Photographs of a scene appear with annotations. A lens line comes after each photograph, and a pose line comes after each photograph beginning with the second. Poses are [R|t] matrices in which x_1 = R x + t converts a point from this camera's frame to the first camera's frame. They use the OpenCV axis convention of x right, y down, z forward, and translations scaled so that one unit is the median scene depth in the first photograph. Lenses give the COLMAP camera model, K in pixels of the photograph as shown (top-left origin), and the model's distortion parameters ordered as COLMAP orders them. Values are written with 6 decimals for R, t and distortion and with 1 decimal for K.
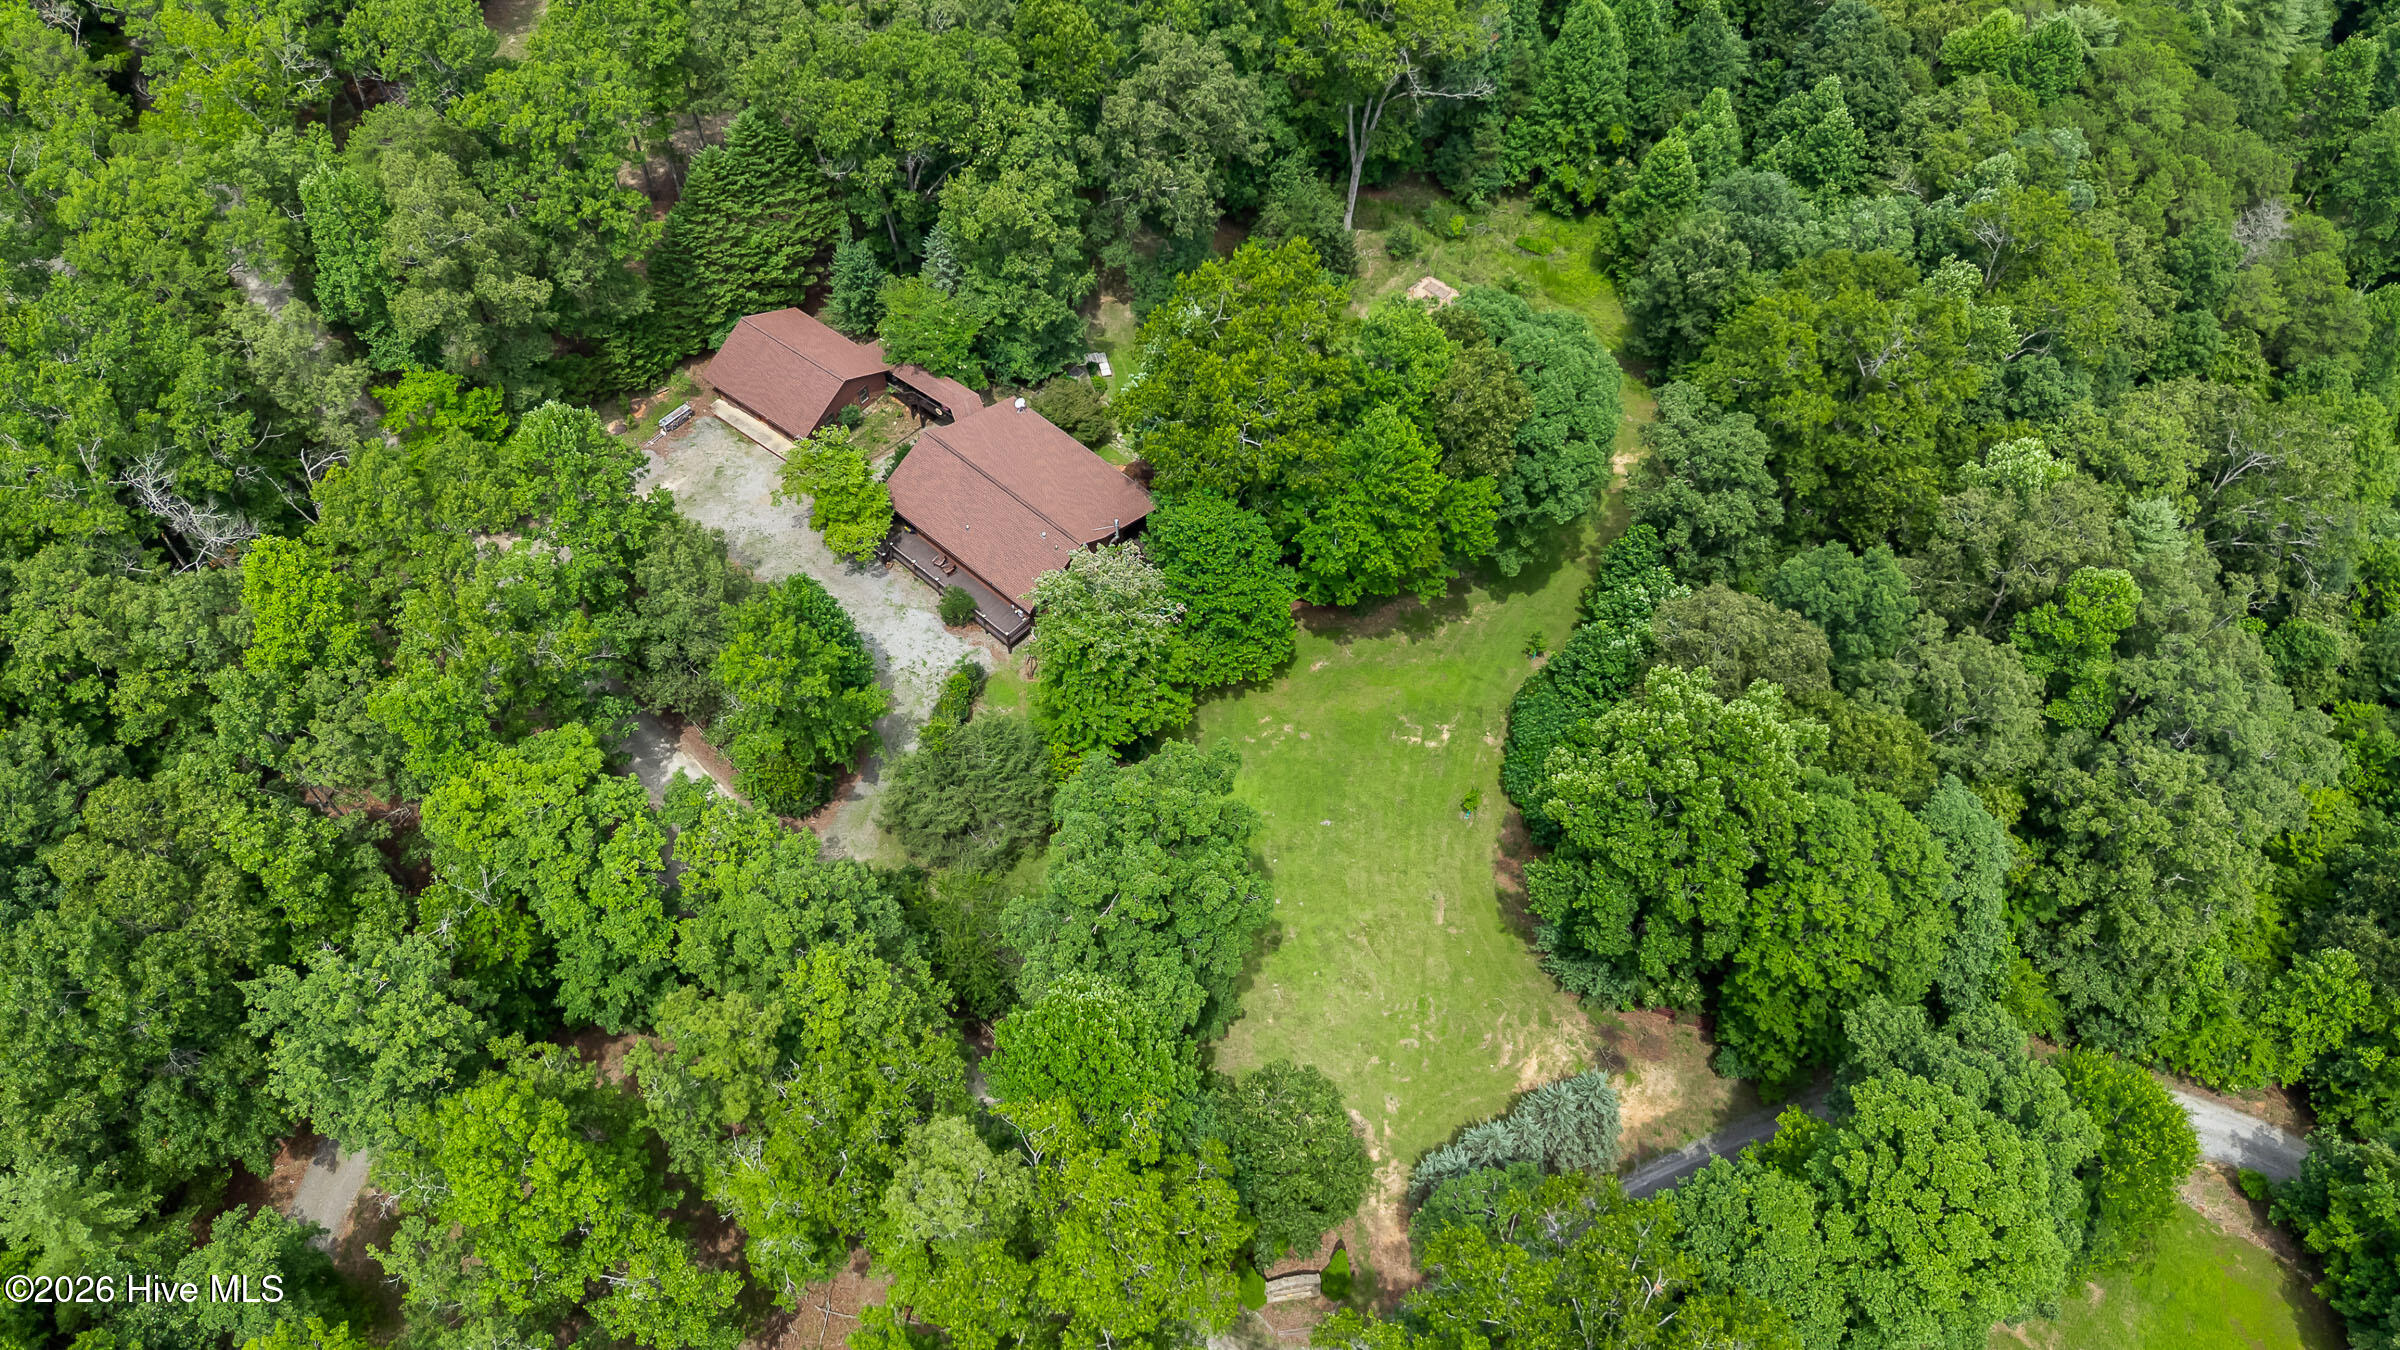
lens RADIAL K [[1822.6, 0, 1191.4], [0, 1822.6, 671.3], [0, 0, 1]] dist [0.004030, -0.004371]
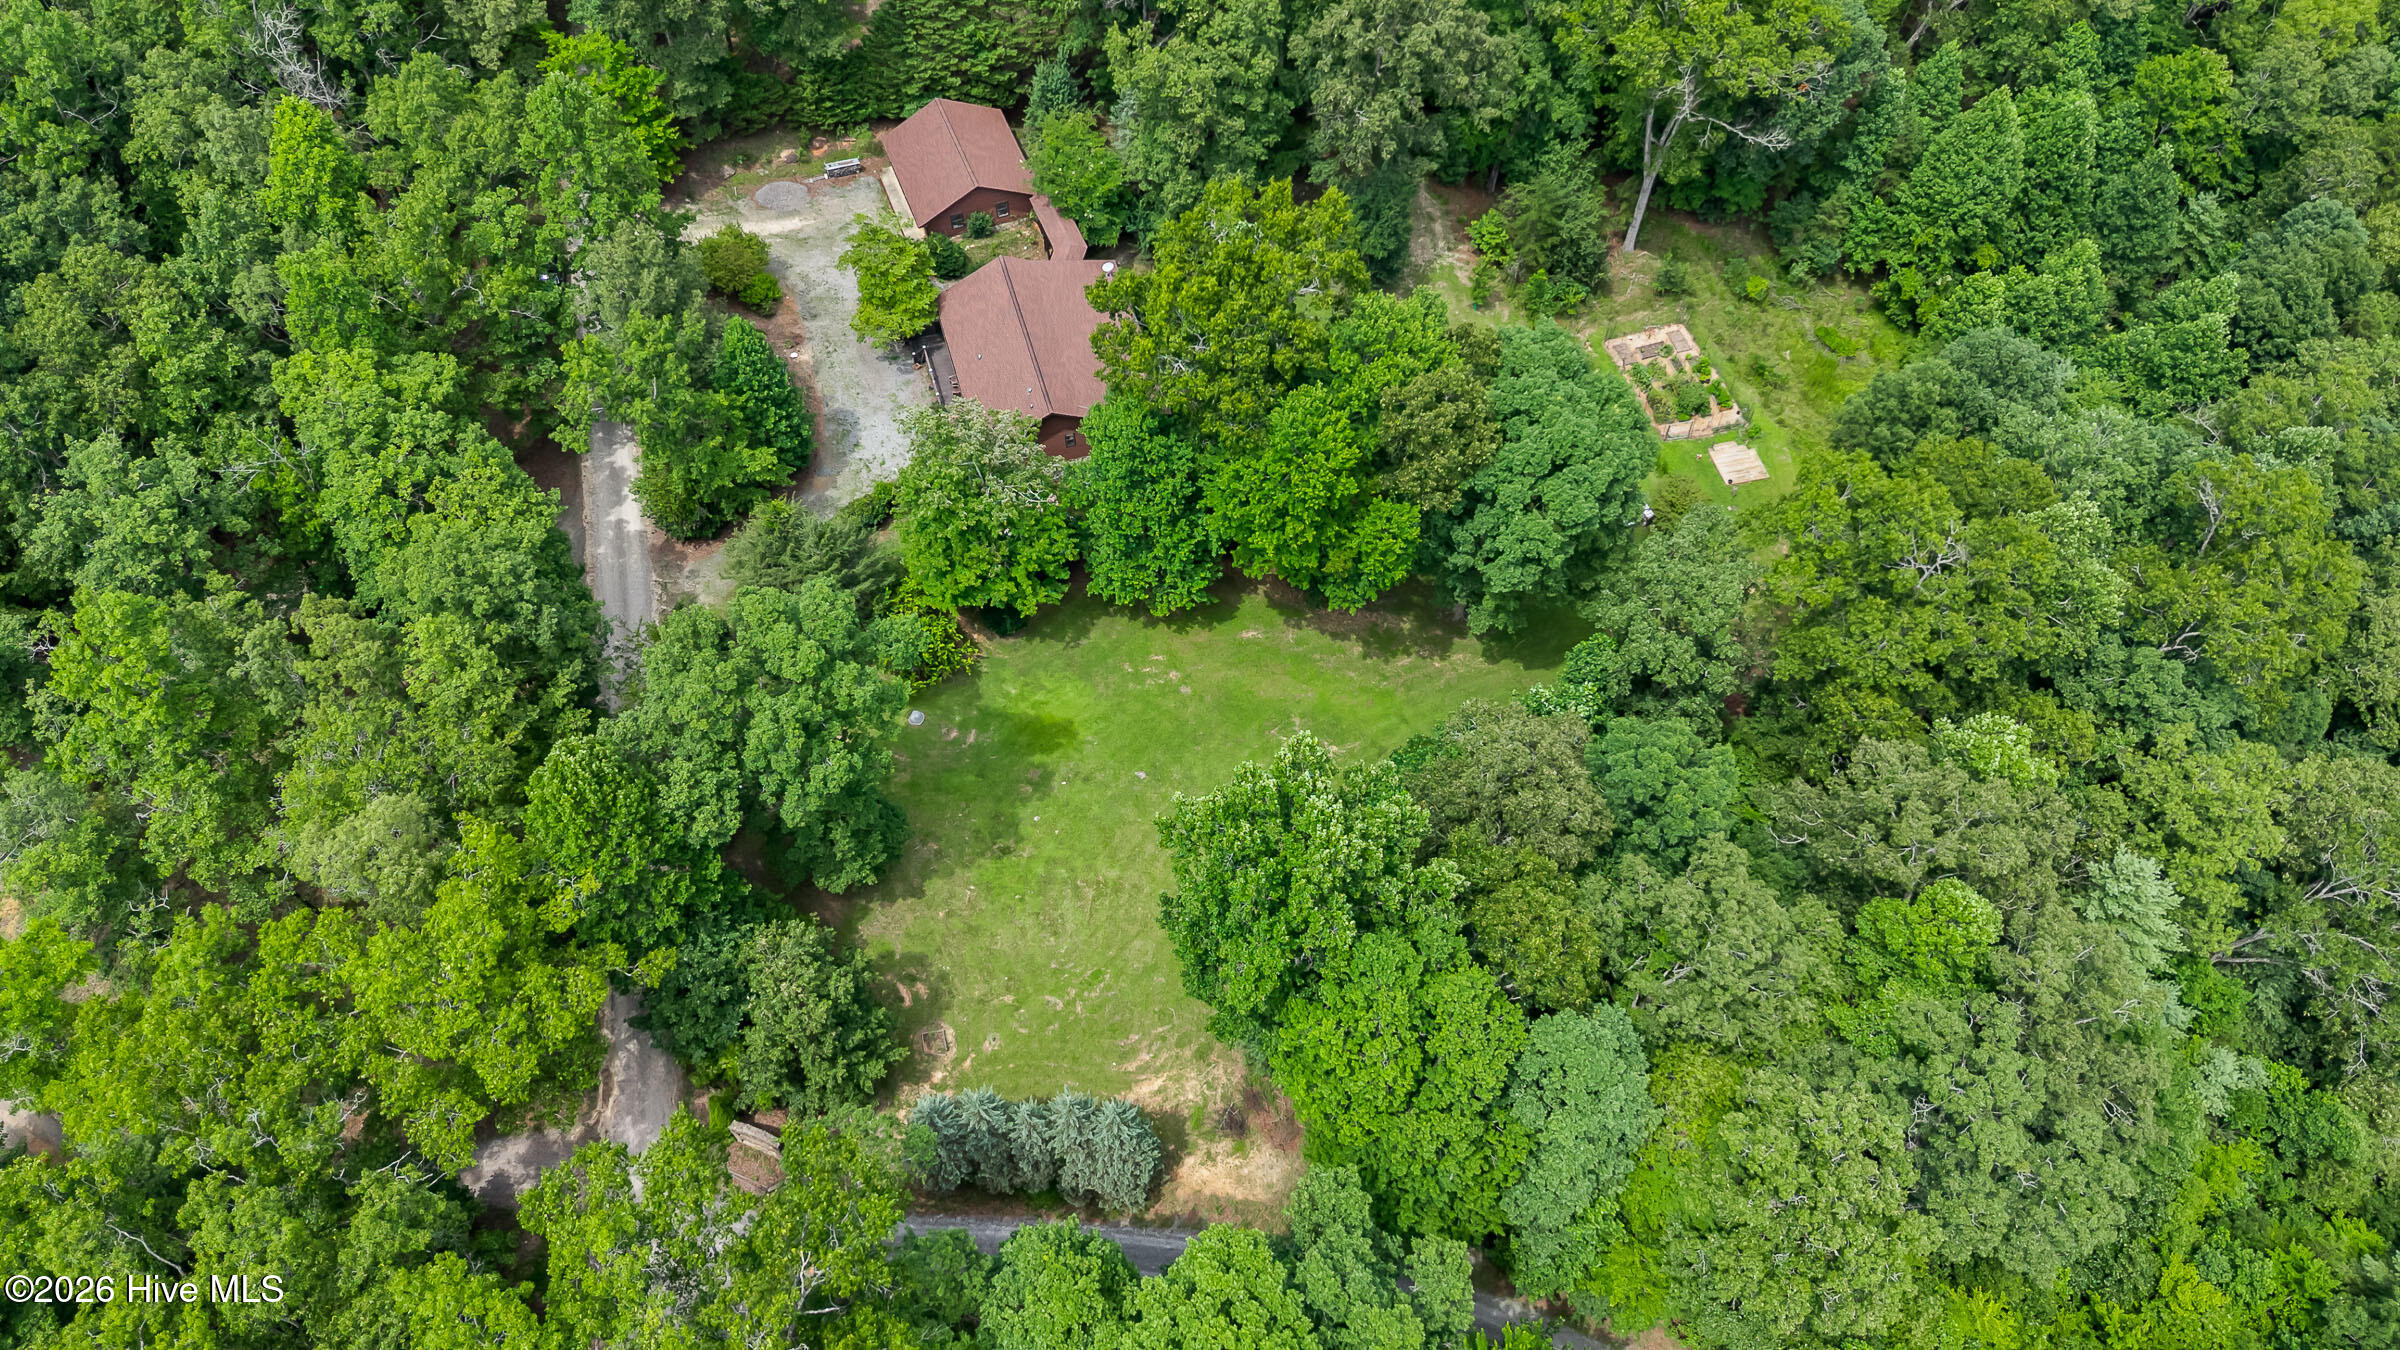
lens RADIAL K [[1822.6, 0, 1196.7], [0, 1822.6, 680.6], [0, 0, 1]] dist [0.004030, -0.004371]
pose [[0.854015, 0.422869, -0.303052, 0.327281], [-0.408024, 0.905812, 0.114109, -0.073799], [0.322762, 0.026202, 0.946118, 0.084790]]
